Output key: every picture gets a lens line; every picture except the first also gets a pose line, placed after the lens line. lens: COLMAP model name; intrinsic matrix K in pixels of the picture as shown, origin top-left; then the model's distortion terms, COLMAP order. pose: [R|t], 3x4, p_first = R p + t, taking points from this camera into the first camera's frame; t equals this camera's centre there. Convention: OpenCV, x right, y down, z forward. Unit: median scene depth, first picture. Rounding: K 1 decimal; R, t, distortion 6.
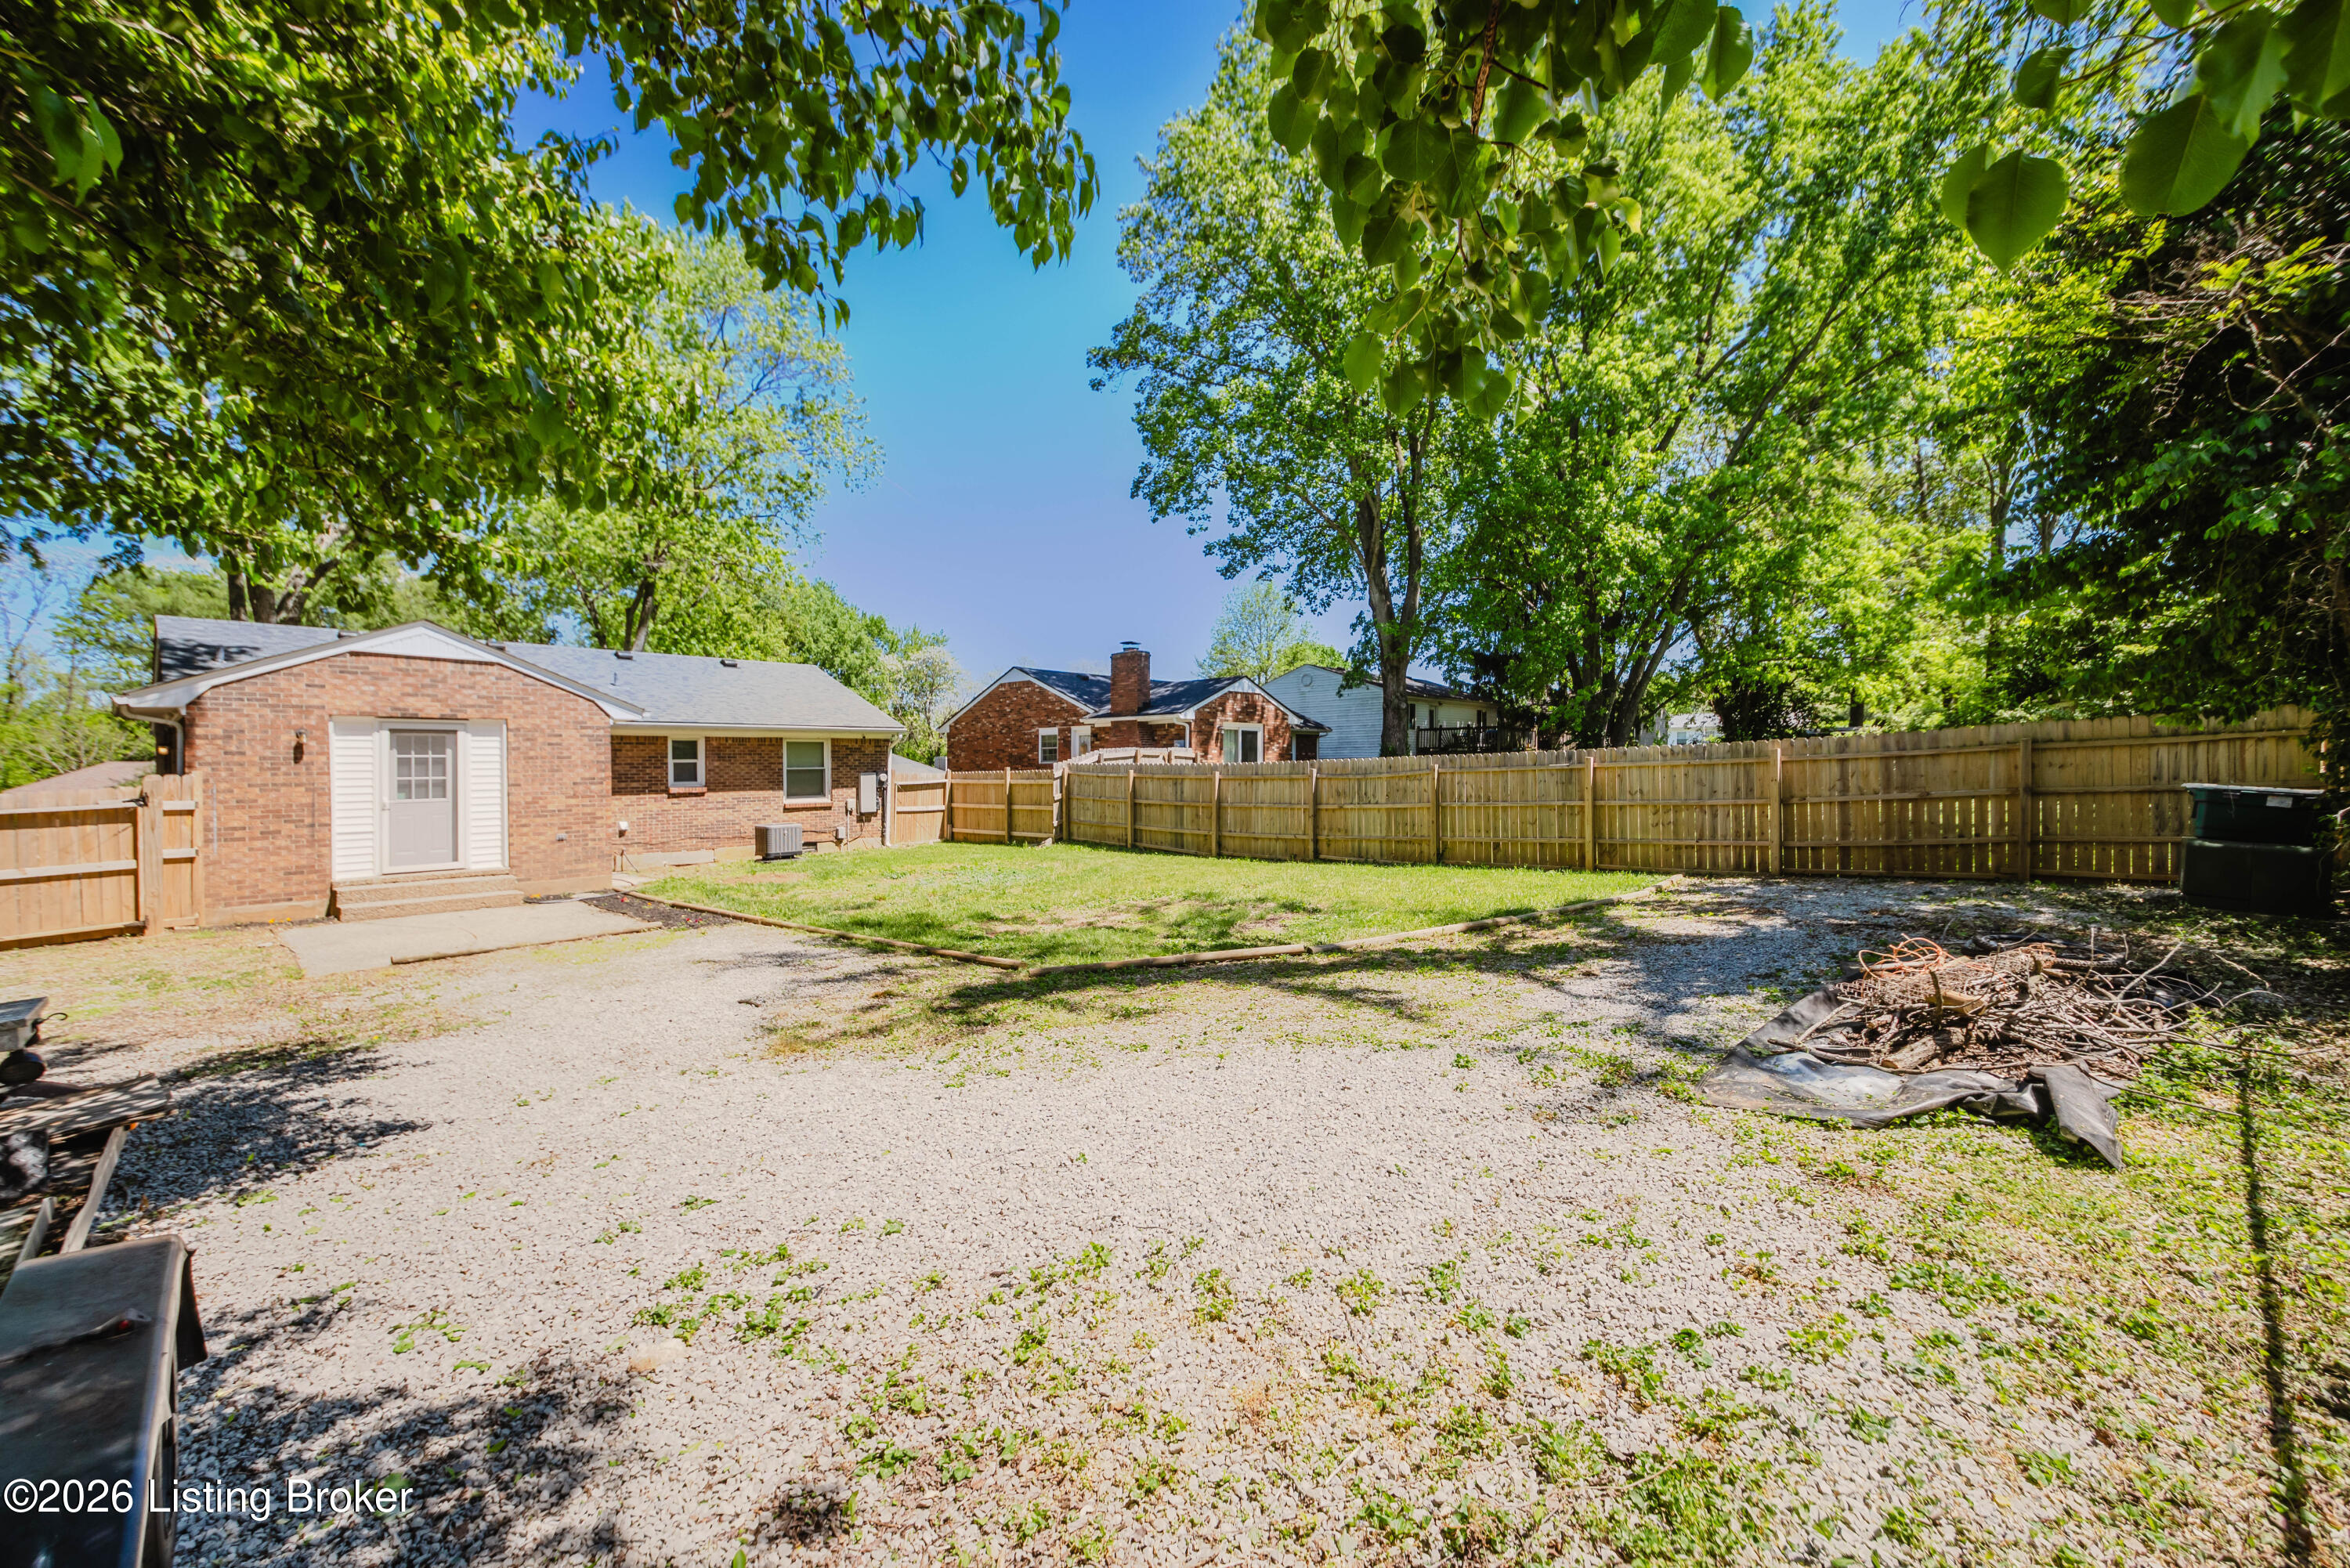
lens RADIAL K [[945.9, 0, 1165.8], [0, 945.9, 779.6], [0, 0, 1]] dist [0.016377, -0.008231]
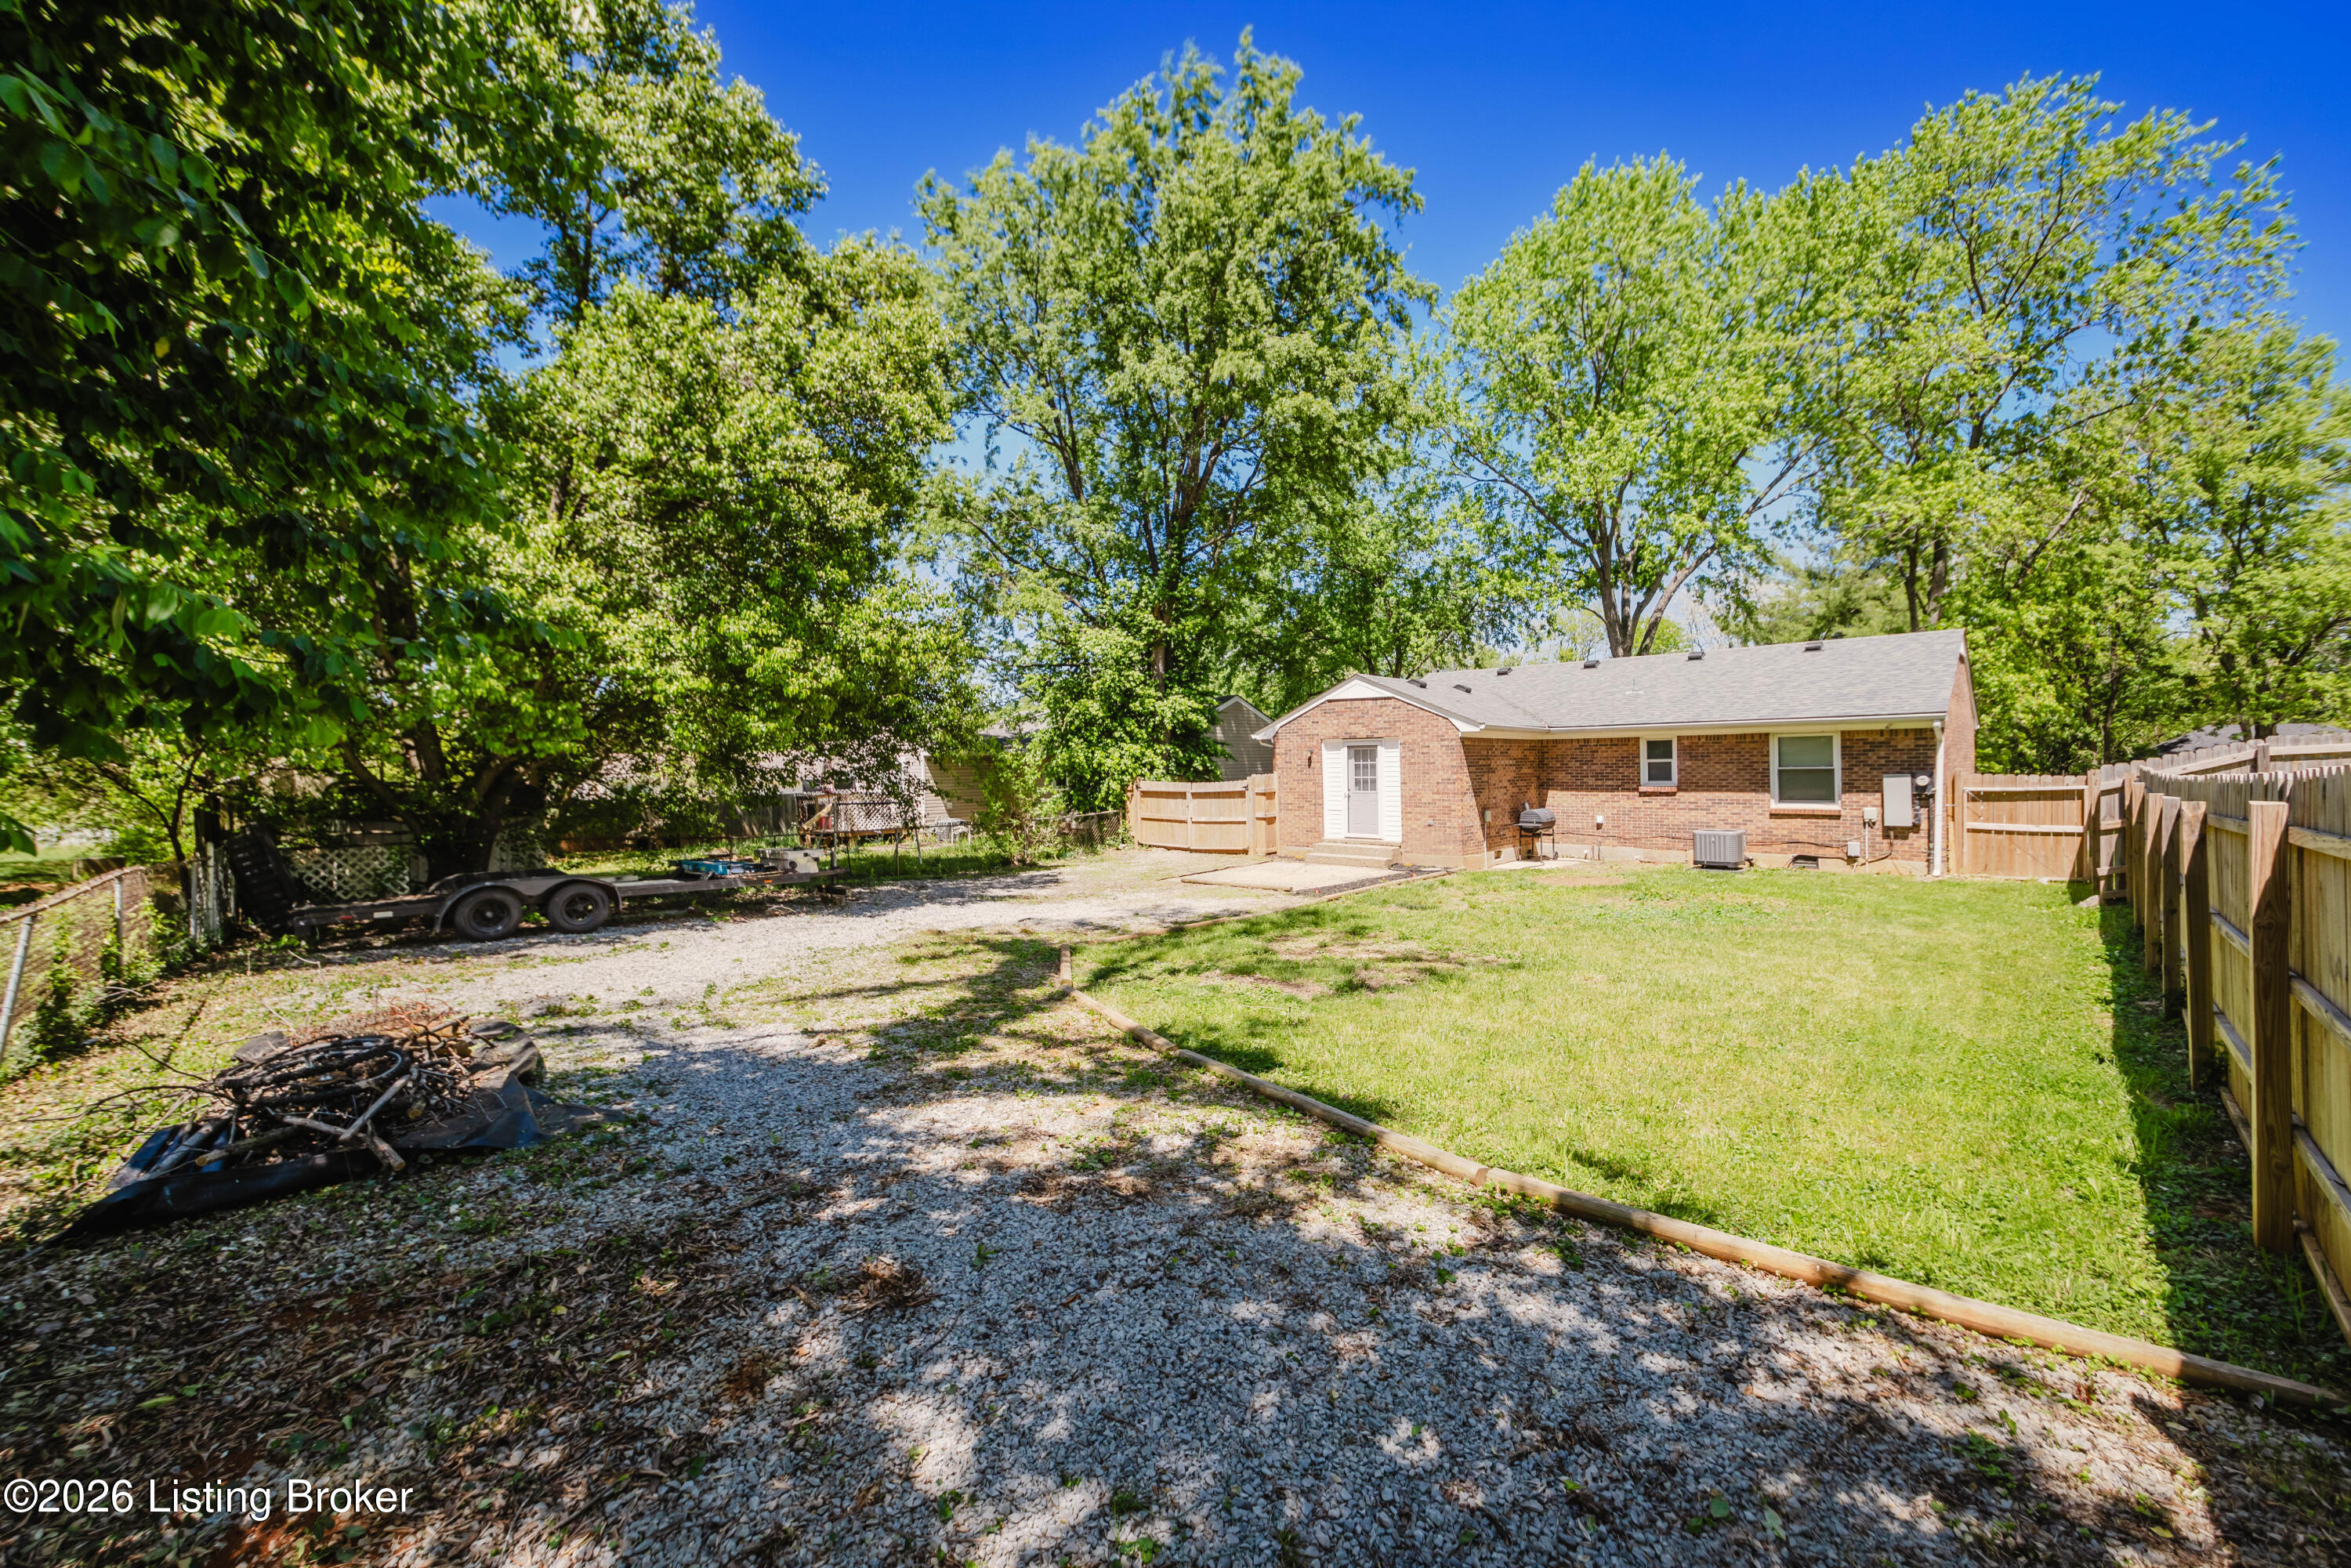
lens RADIAL K [[946.4, 0, 1166.3], [0, 946.4, 779.6], [0, 0, 1]] dist [0.016377, -0.008231]
pose [[-0.038757, 0.026019, -0.998910, 0.687400], [0.001874, 0.999661, 0.025966, -0.034500], [0.999247, -0.000865, -0.038793, 0.677987]]
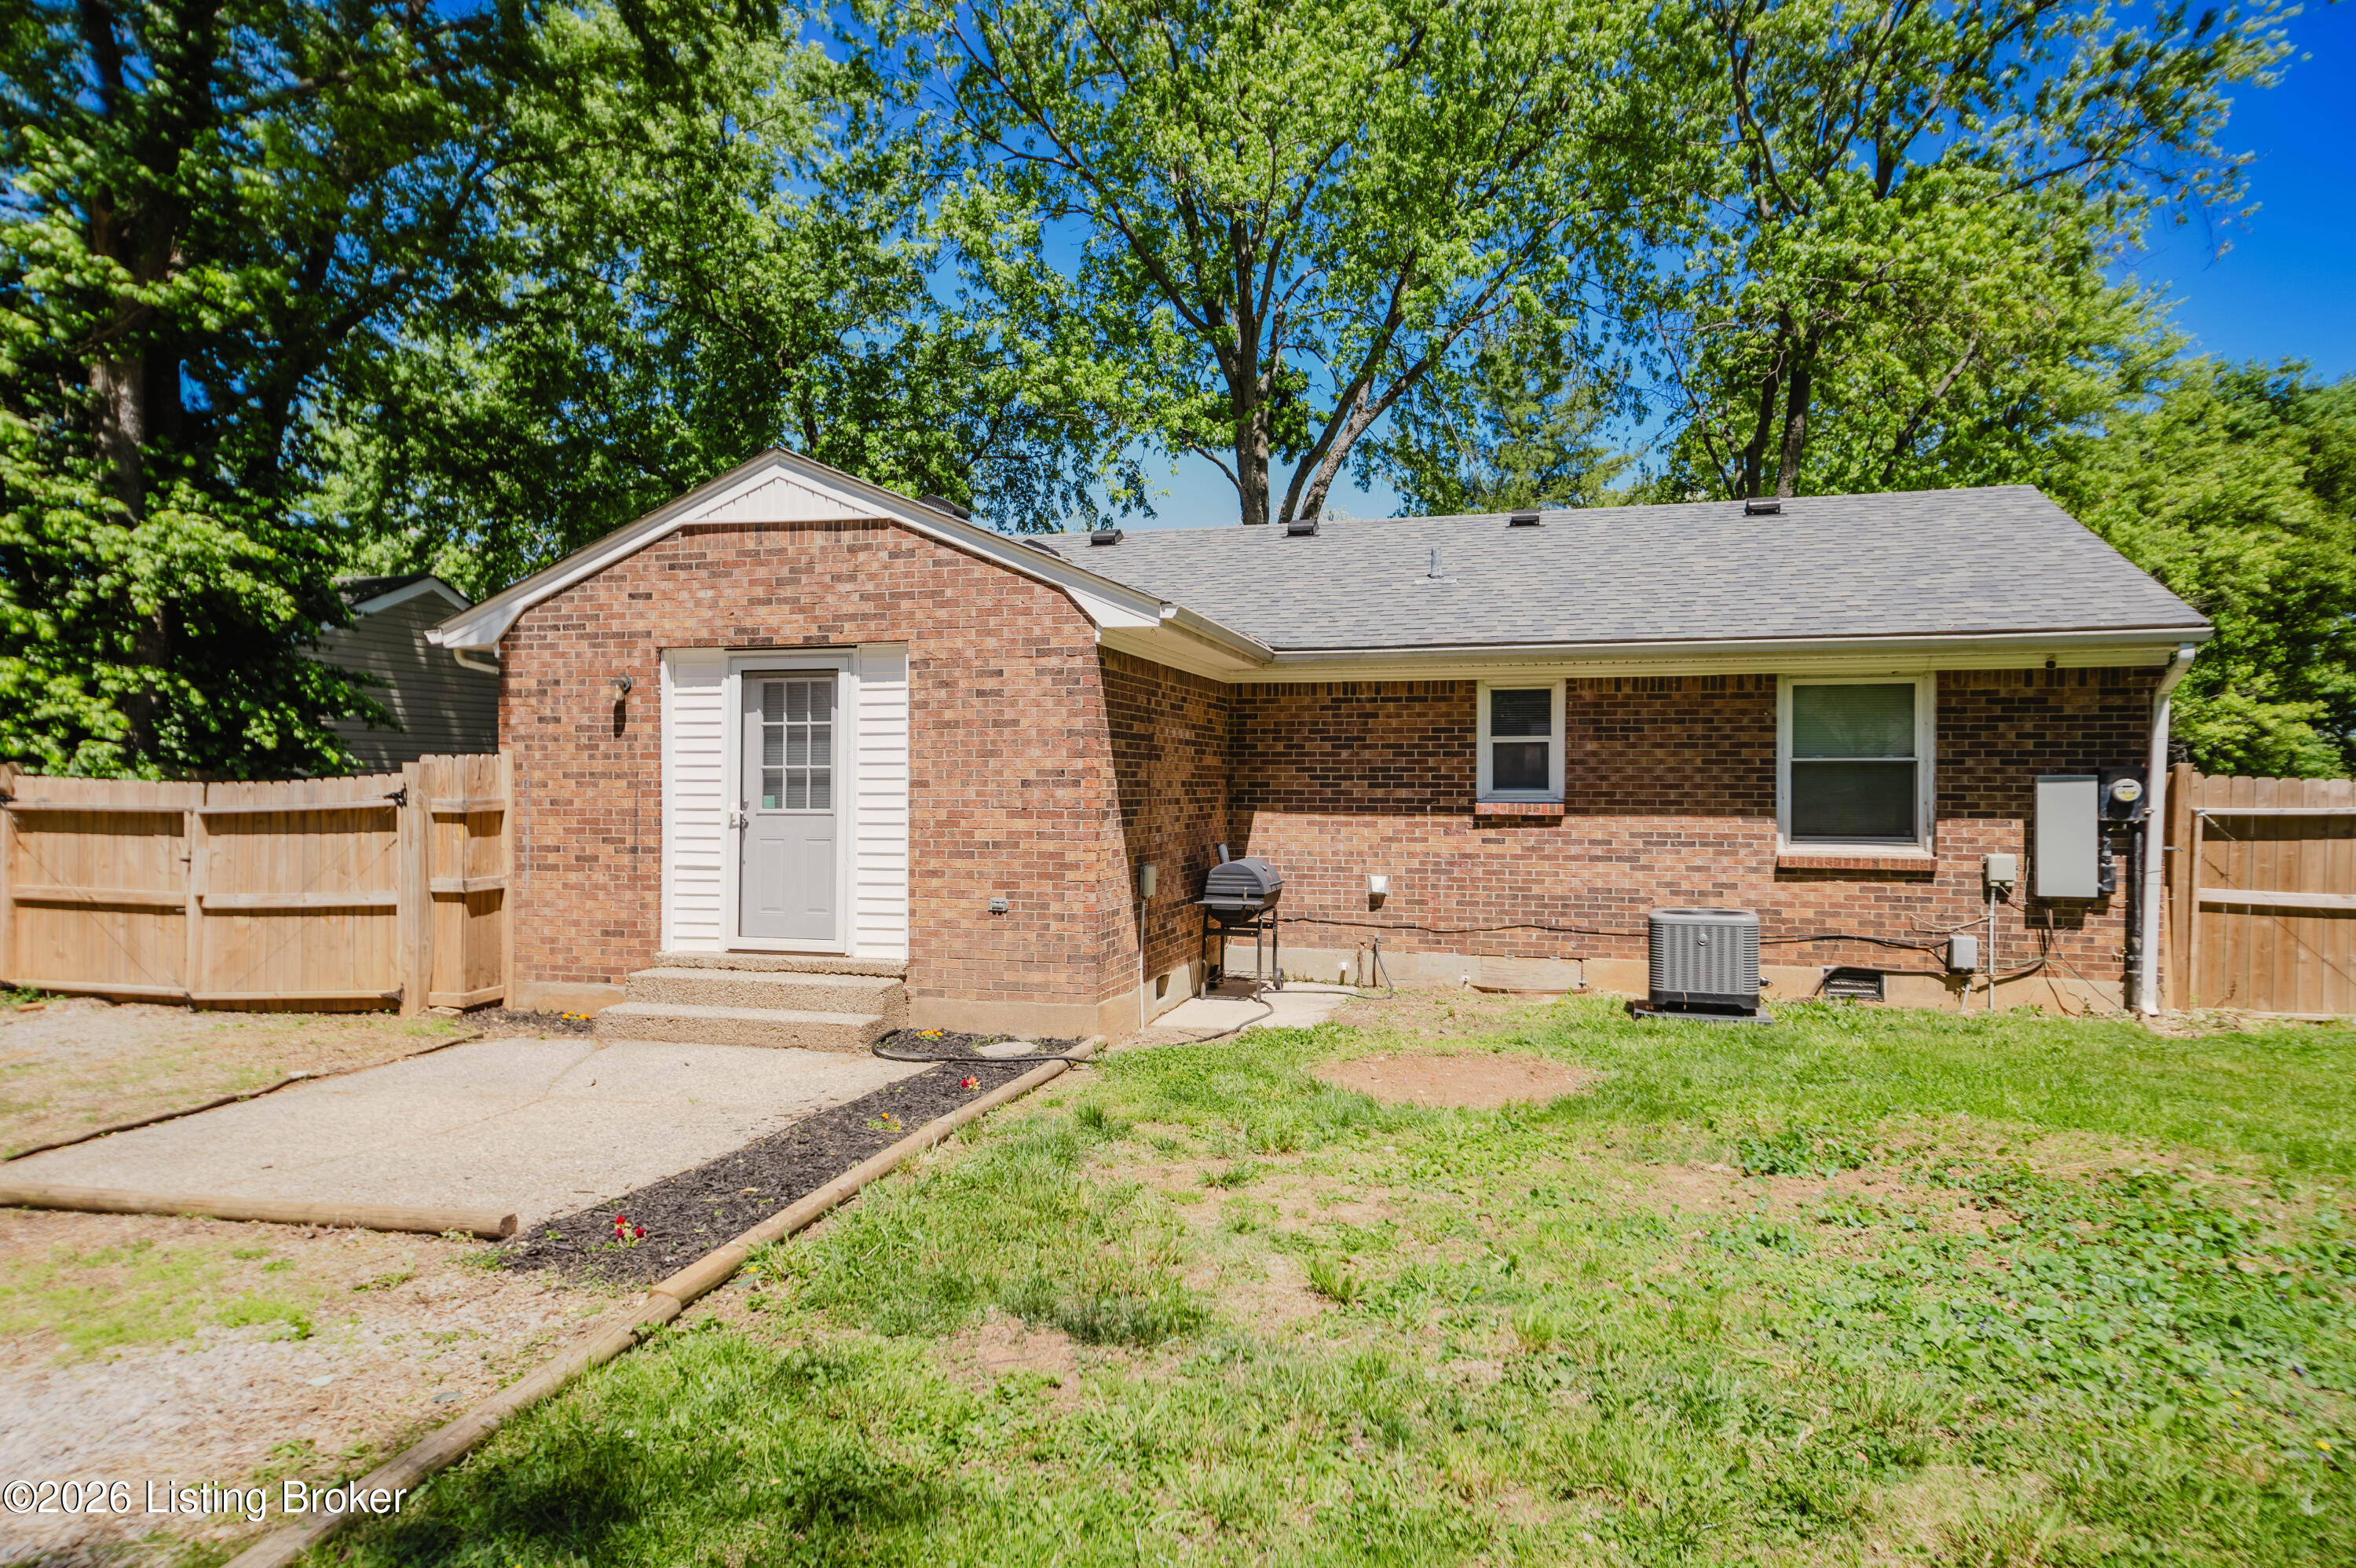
lens RADIAL K [[1529.4, 0, 1178.0], [0, 1529.4, 784.0], [0, 0, 1]] dist [0.052101, 0.024305]
pose [[0.437316, 0.014155, -0.899196, 0.036140], [-0.020070, 0.999781, 0.005977, -0.001267], [0.899084, 0.015433, 0.437504, 0.756901]]
